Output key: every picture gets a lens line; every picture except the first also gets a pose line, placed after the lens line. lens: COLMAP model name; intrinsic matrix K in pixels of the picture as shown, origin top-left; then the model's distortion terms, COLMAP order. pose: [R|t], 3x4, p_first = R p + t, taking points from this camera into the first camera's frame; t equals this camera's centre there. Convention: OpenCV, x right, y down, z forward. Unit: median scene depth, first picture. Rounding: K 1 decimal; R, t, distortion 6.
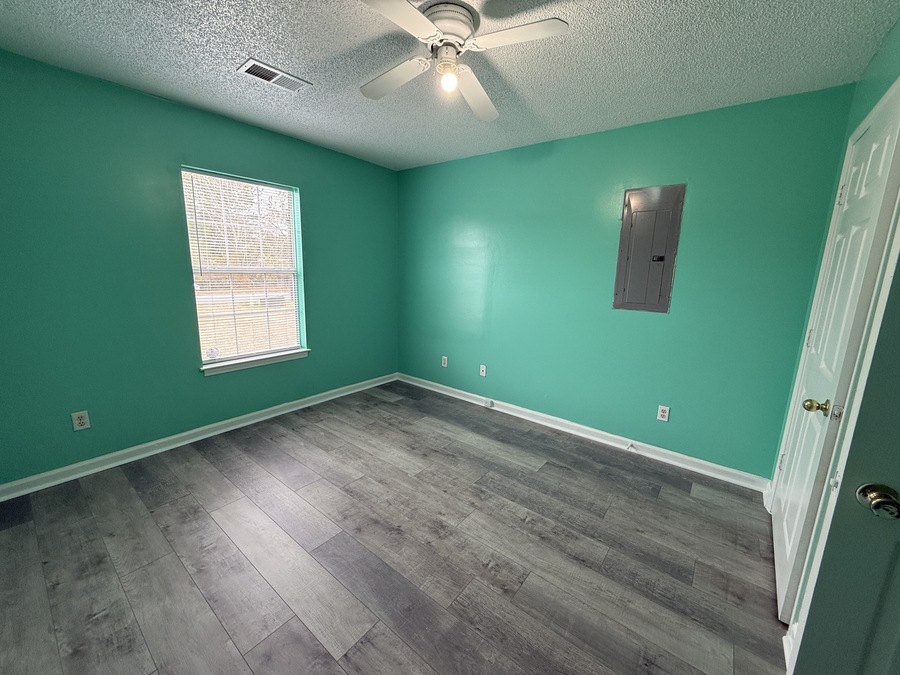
lens RADIAL K [[358.9, 0, 447.8], [0, 358.9, 342.3], [0, 0, 1]] dist [-0.002071, 0.000282]
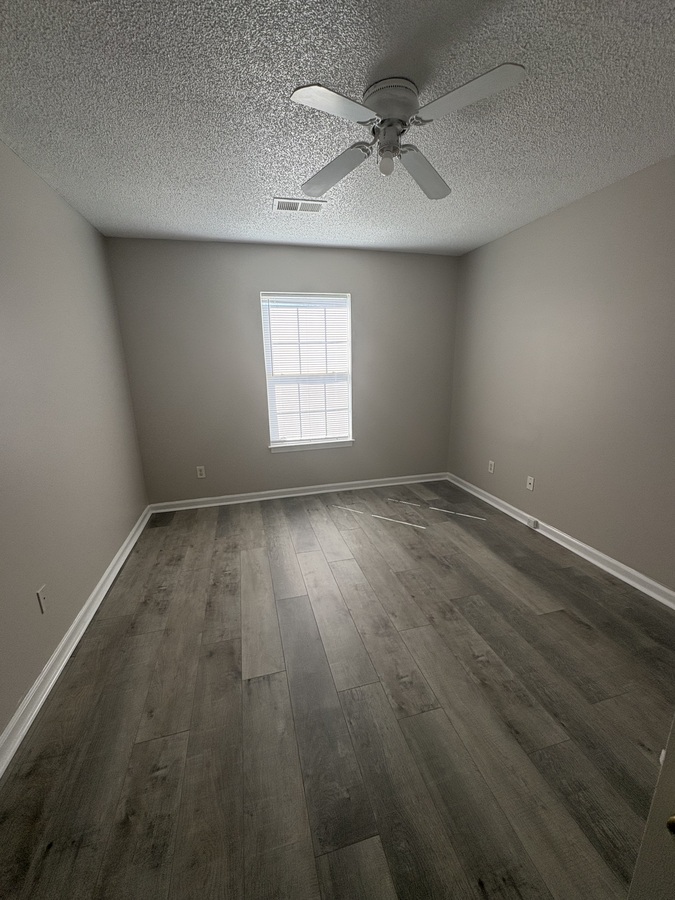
lens RADIAL K [[358.9, 0, 333.7], [0, 358.9, 454.6], [0, 0, 1]] dist [-0.002610, 0.001039]
pose [[0.797097, 0.110710, -0.593616, 0.313391], [-0.080622, 0.993760, 0.077079, -0.020597], [0.598445, -0.013581, 0.801049, 0.088510]]
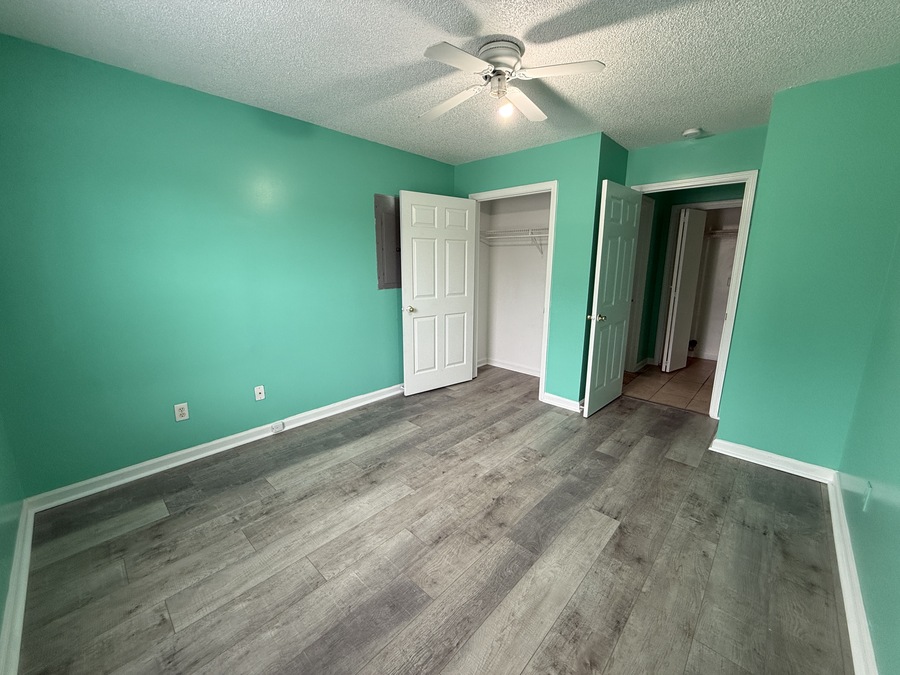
lens RADIAL K [[358.9, 0, 445.2], [0, 358.9, 344.0], [0, 0, 1]] dist [-0.002071, 0.000282]
pose [[0.085576, -0.252370, 0.963839, -0.827237], [0.201423, 0.951795, 0.231332, -0.169031], [-0.975759, 0.174343, 0.132283, 0.697407]]
